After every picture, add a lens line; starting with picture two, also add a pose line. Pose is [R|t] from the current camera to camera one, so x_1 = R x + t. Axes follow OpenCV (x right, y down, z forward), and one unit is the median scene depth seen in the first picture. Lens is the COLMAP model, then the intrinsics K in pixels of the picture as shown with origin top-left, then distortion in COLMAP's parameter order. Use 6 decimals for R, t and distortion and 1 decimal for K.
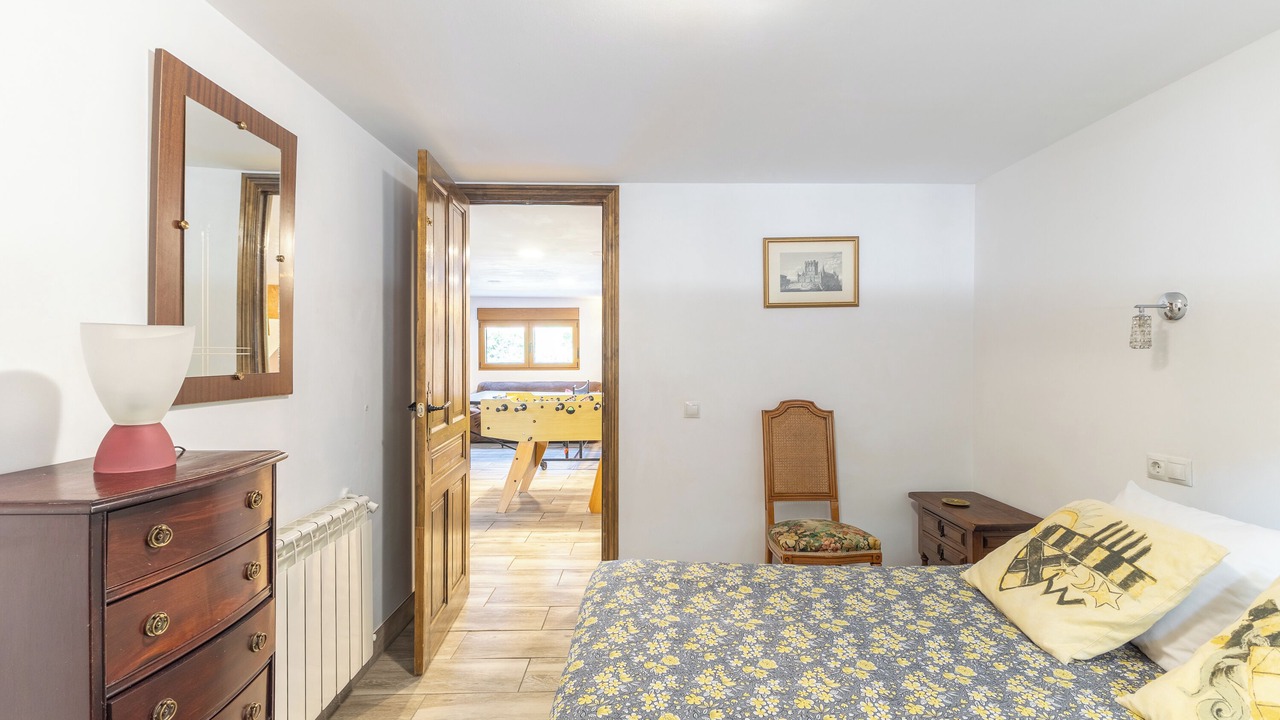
lens RADIAL K [[569.1, 0, 647.7], [0, 569.1, 350.8], [0, 0, 1]] dist [-0.001457, 0.000284]
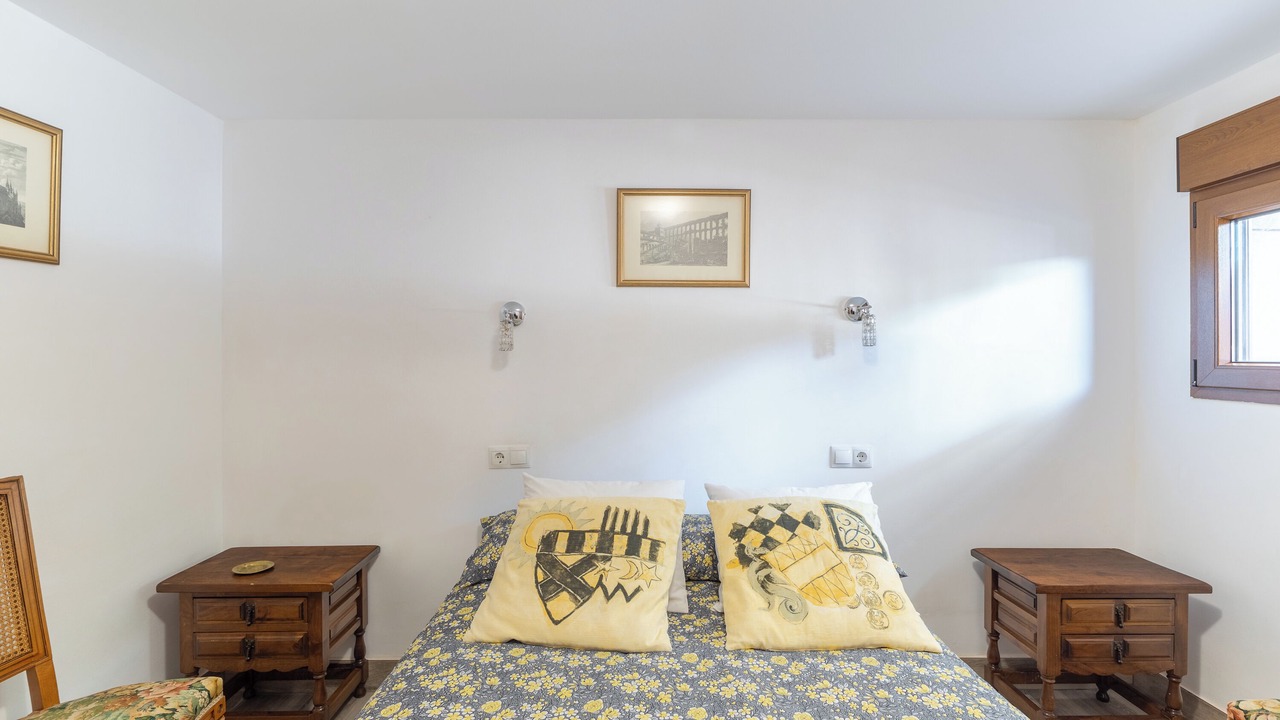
lens RADIAL K [[569.1, 0, 647.7], [0, 569.1, 350.8], [0, 0, 1]] dist [-0.001457, 0.000284]
pose [[0.001303, 0.006356, 0.999979, -0.284658], [-0.004920, 0.999968, -0.006350, 0.001975], [-0.999987, -0.004911, 0.001334, 0.920397]]
